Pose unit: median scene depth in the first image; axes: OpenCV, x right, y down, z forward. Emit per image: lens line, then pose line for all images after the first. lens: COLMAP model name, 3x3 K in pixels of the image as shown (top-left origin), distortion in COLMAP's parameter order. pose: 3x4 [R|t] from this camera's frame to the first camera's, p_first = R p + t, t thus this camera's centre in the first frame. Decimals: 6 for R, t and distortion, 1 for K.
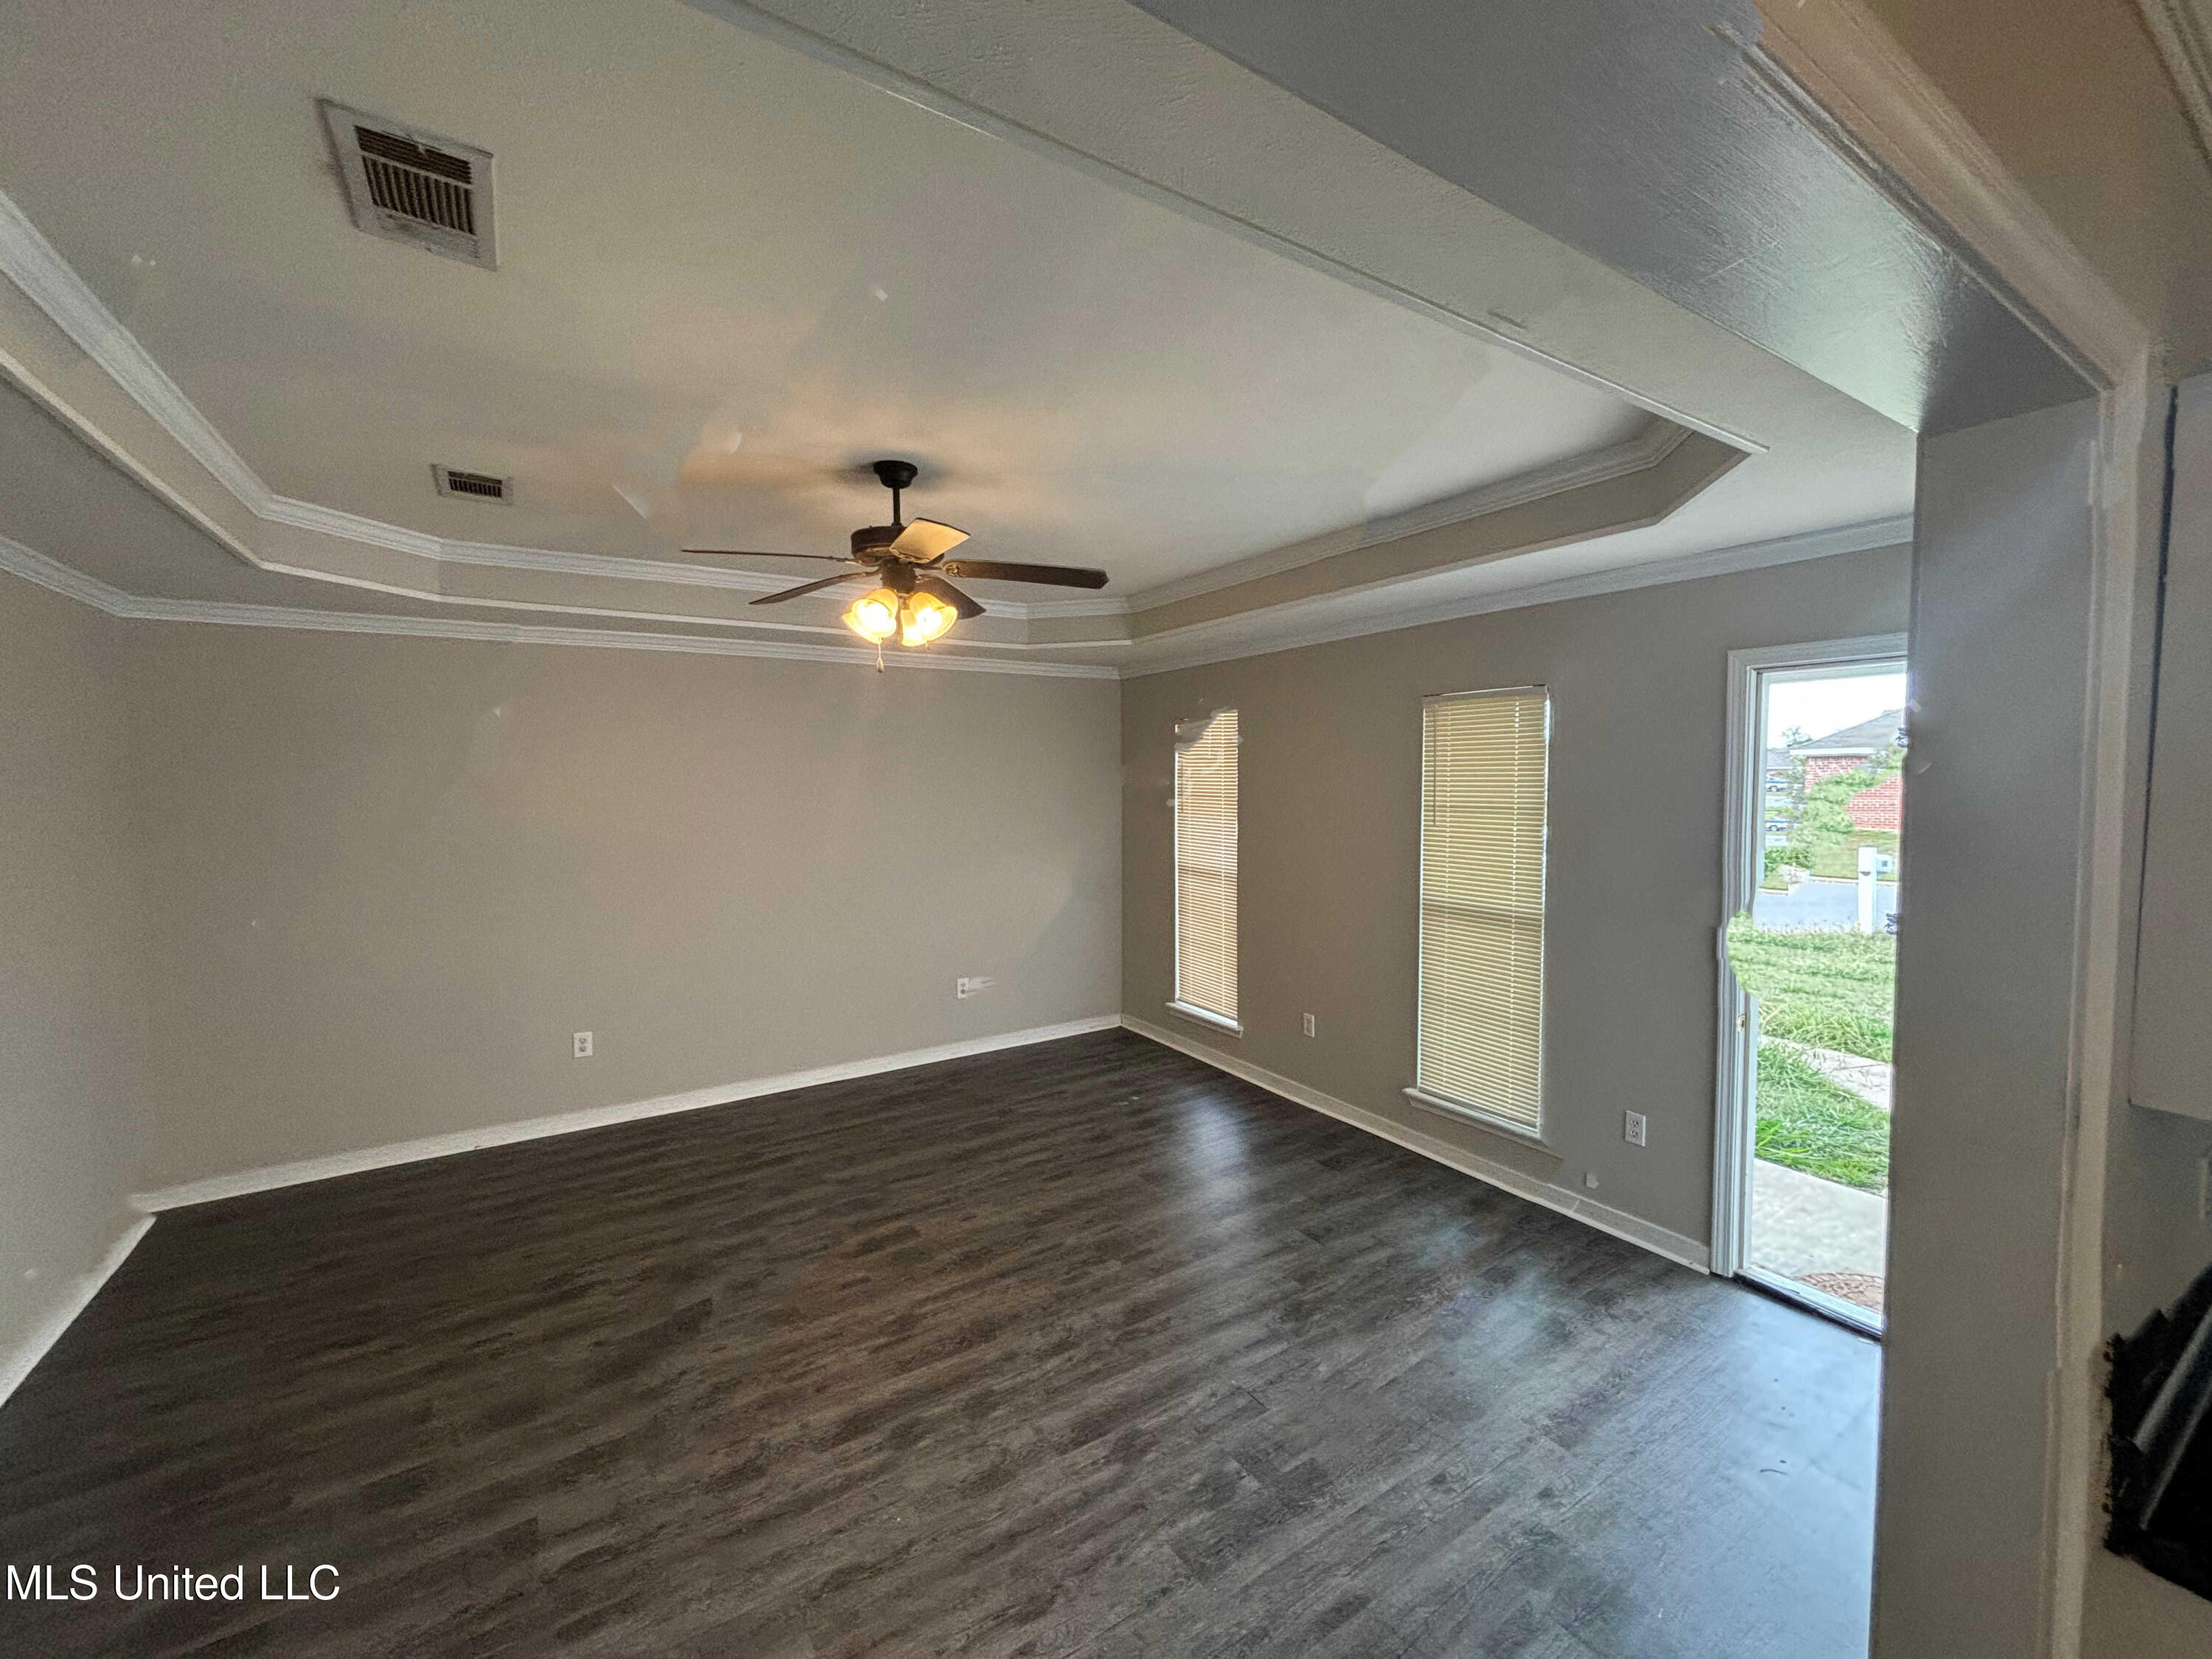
lens RADIAL K [[886.0, 0, 1096.7], [0, 886.0, 830.1], [0, 0, 1]] dist [-0.002344, -0.000203]
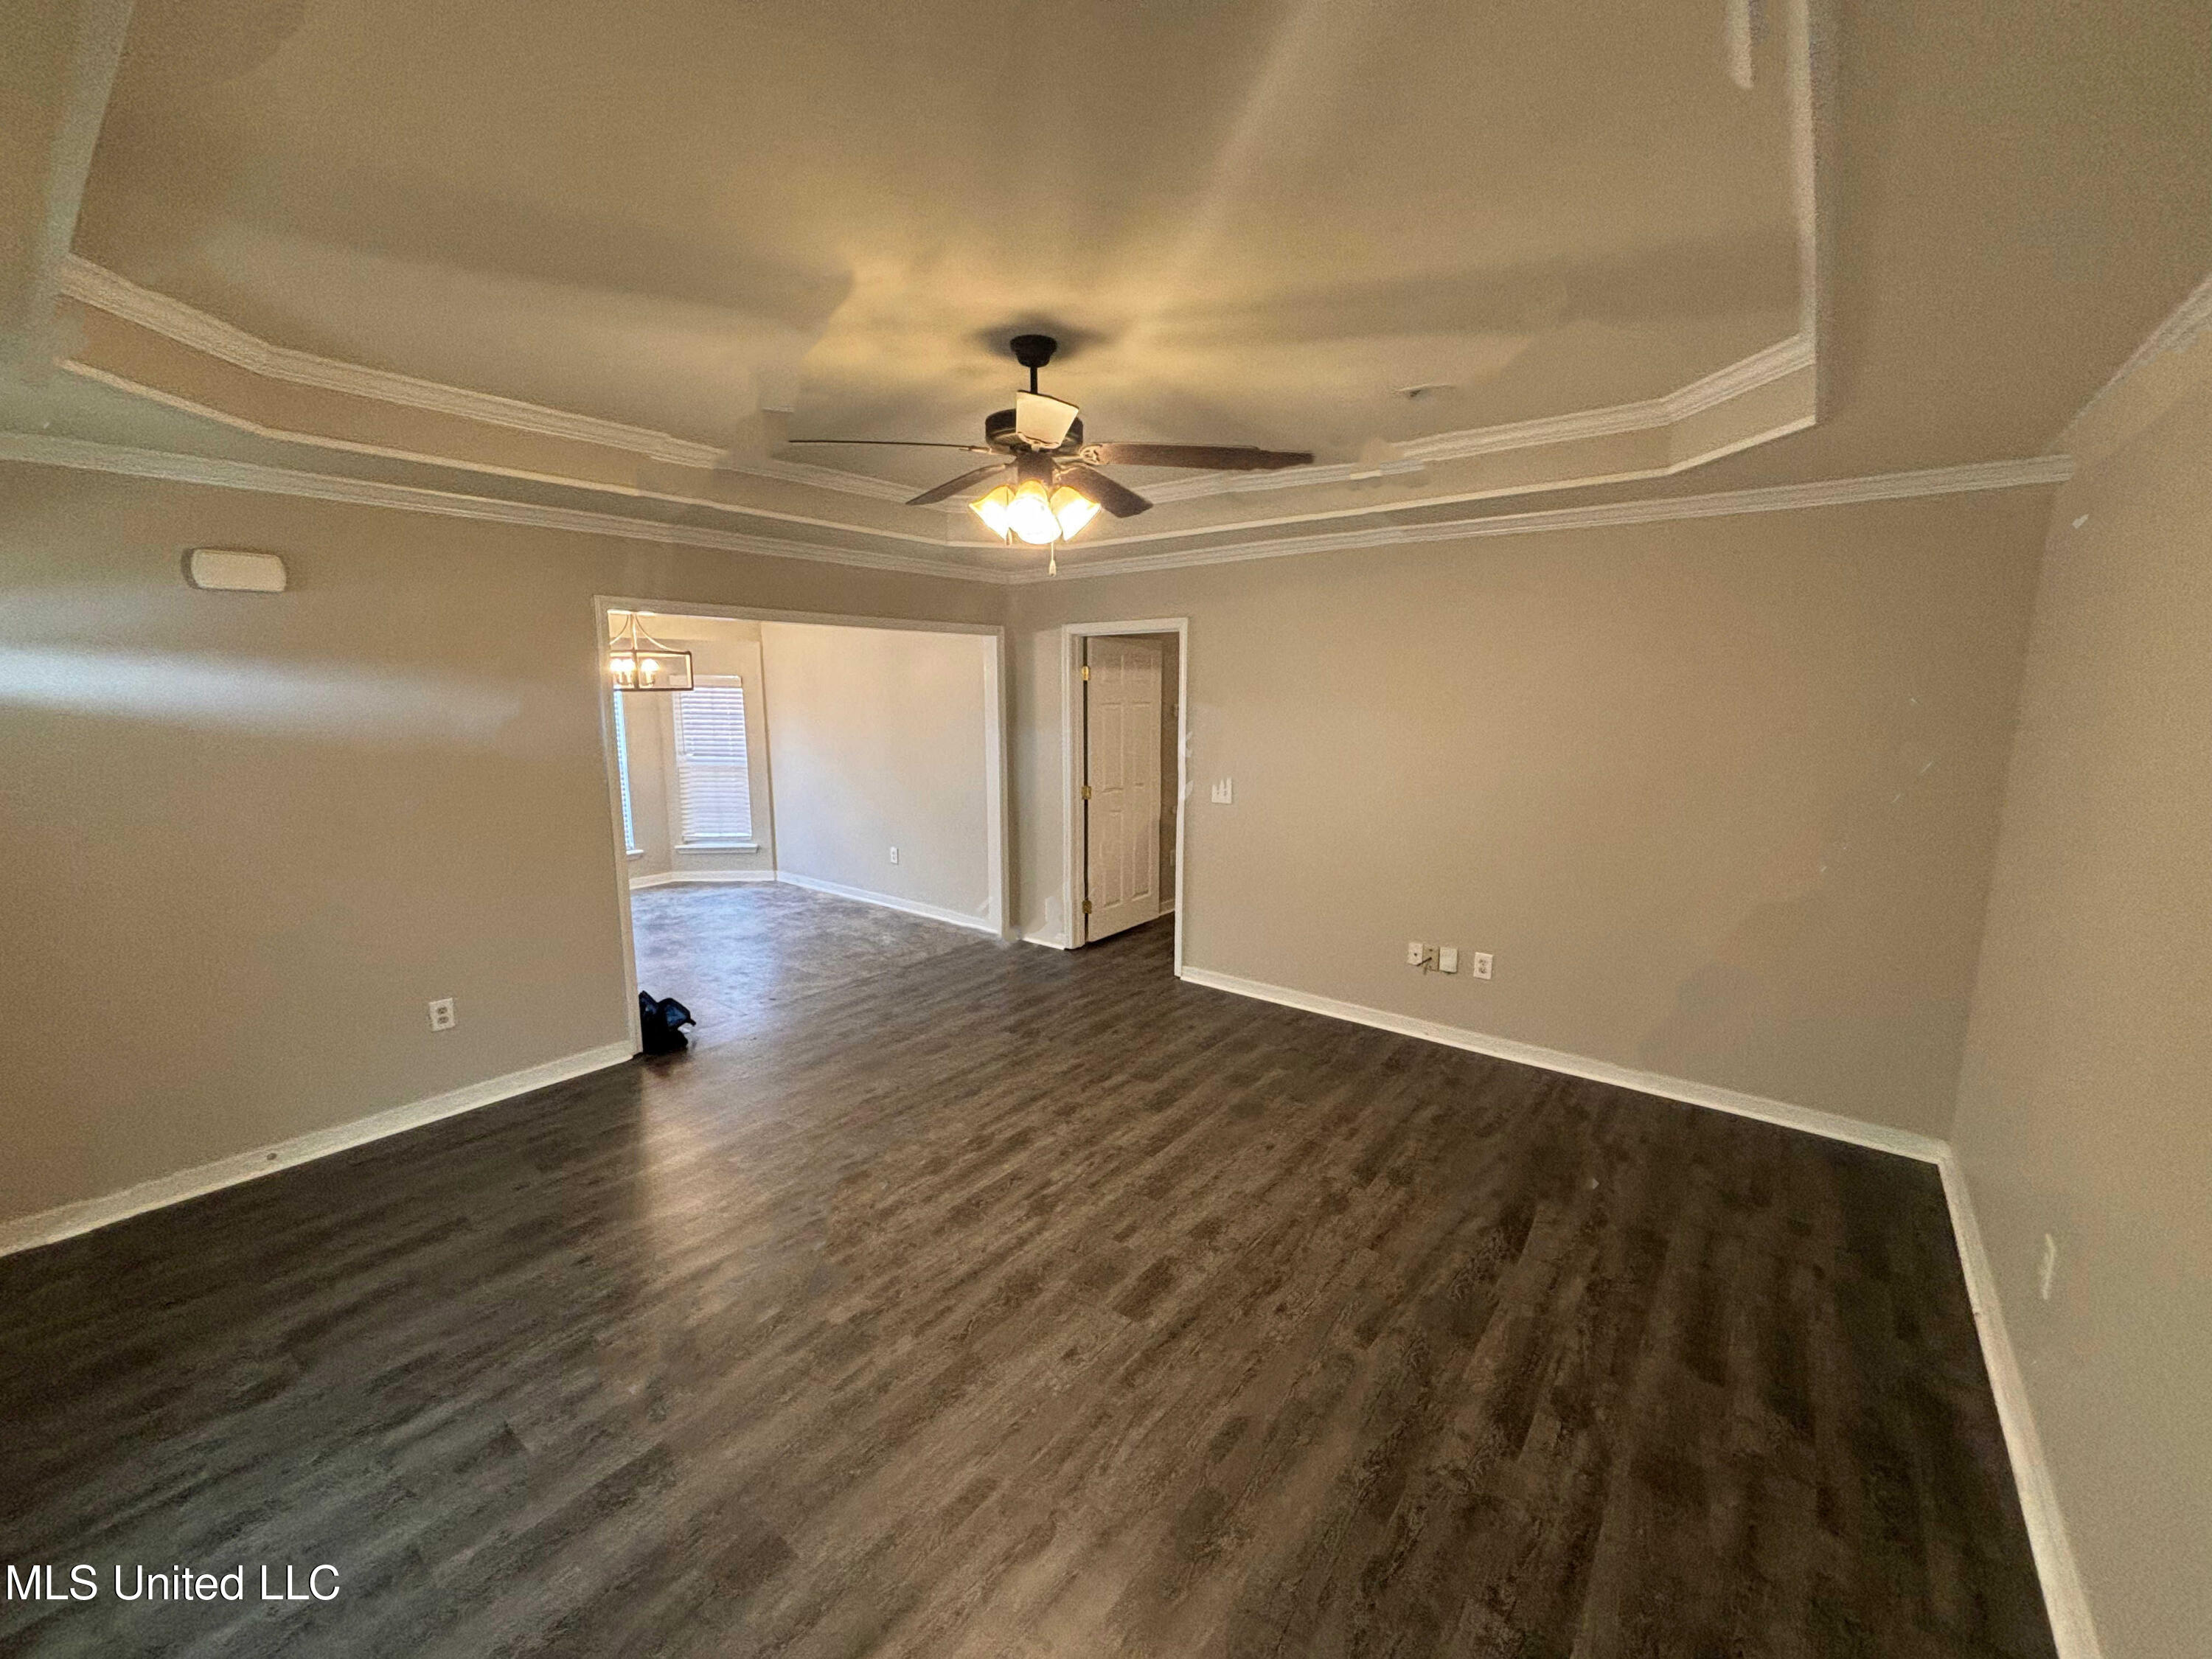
lens RADIAL K [[886.0, 0, 1099.2], [0, 886.0, 830.0], [0, 0, 1]] dist [-0.002344, -0.000203]
pose [[-0.944326, 0.058977, -0.323682, 0.033962], [-0.015849, 0.974506, 0.223801, -0.118972], [0.328629, 0.216471, -0.919317, 1.898856]]
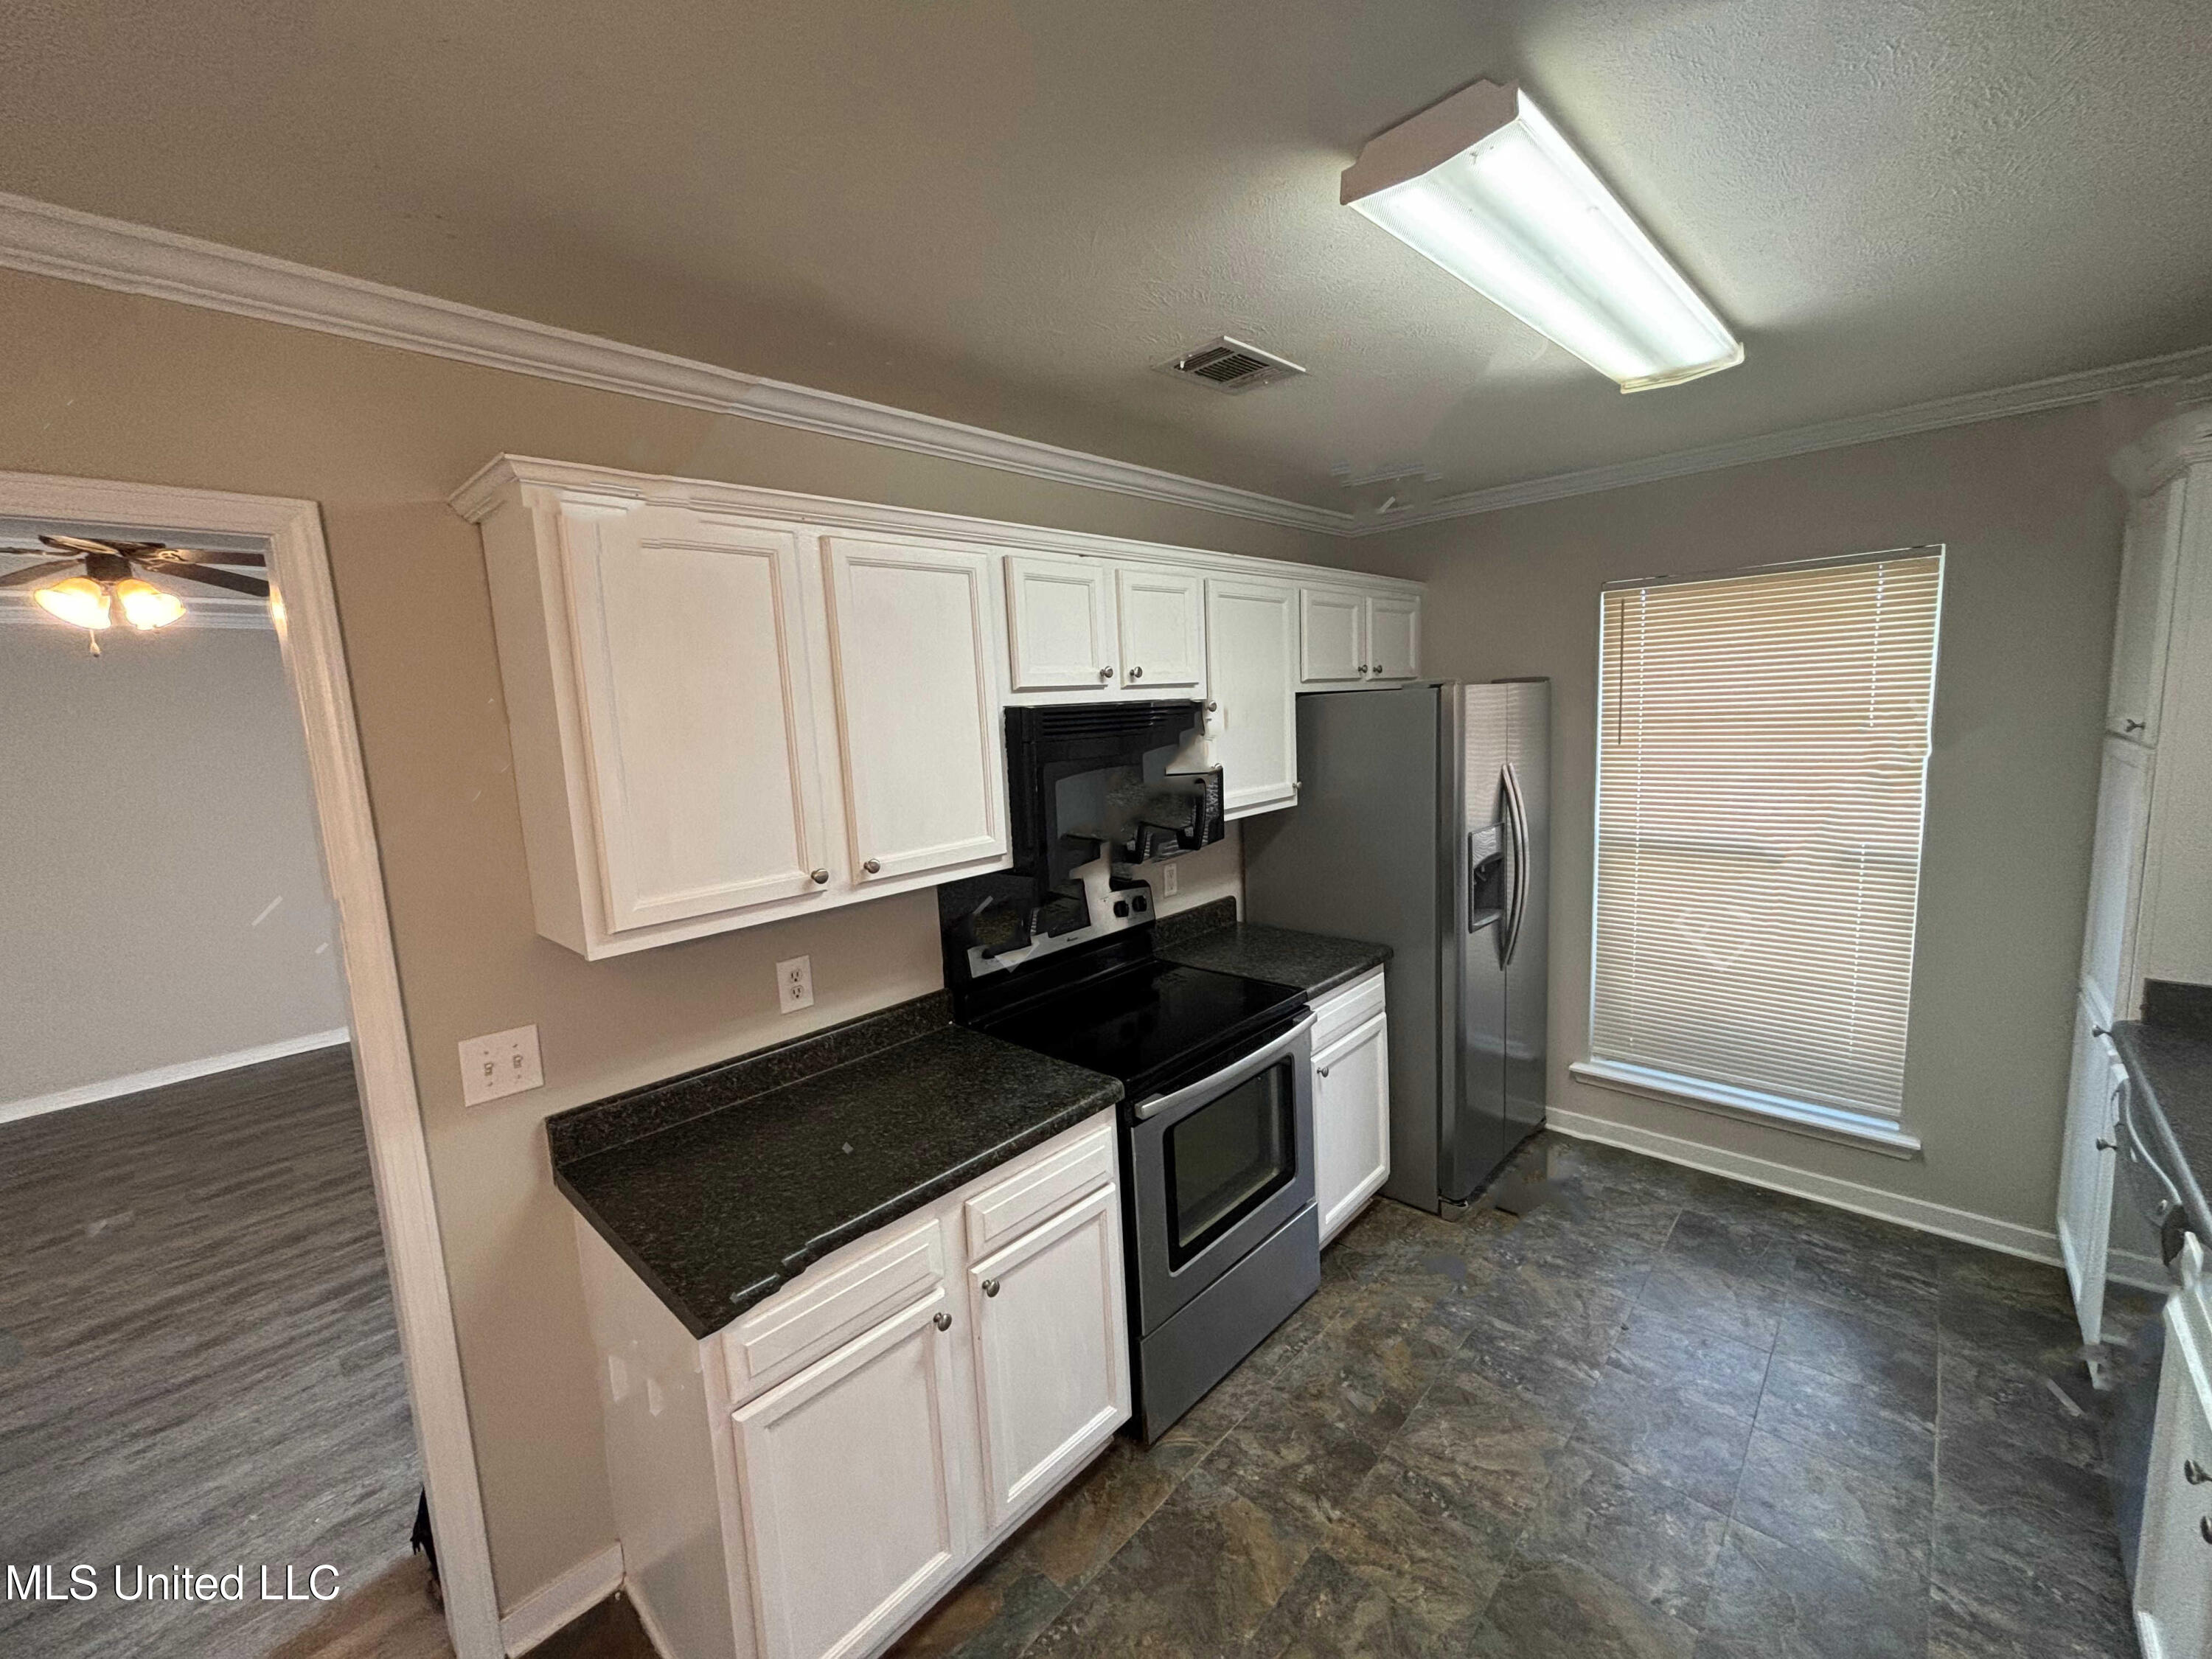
lens RADIAL K [[886.0, 0, 1105.2], [0, 886.0, 823.1], [0, 0, 1]] dist [-0.002344, -0.000203]
pose [[0.967297, -0.074673, 0.242407, 0.639022], [0.057818, 0.995436, 0.075925, 0.006382], [-0.246970, -0.059426, 0.967199, -0.324814]]
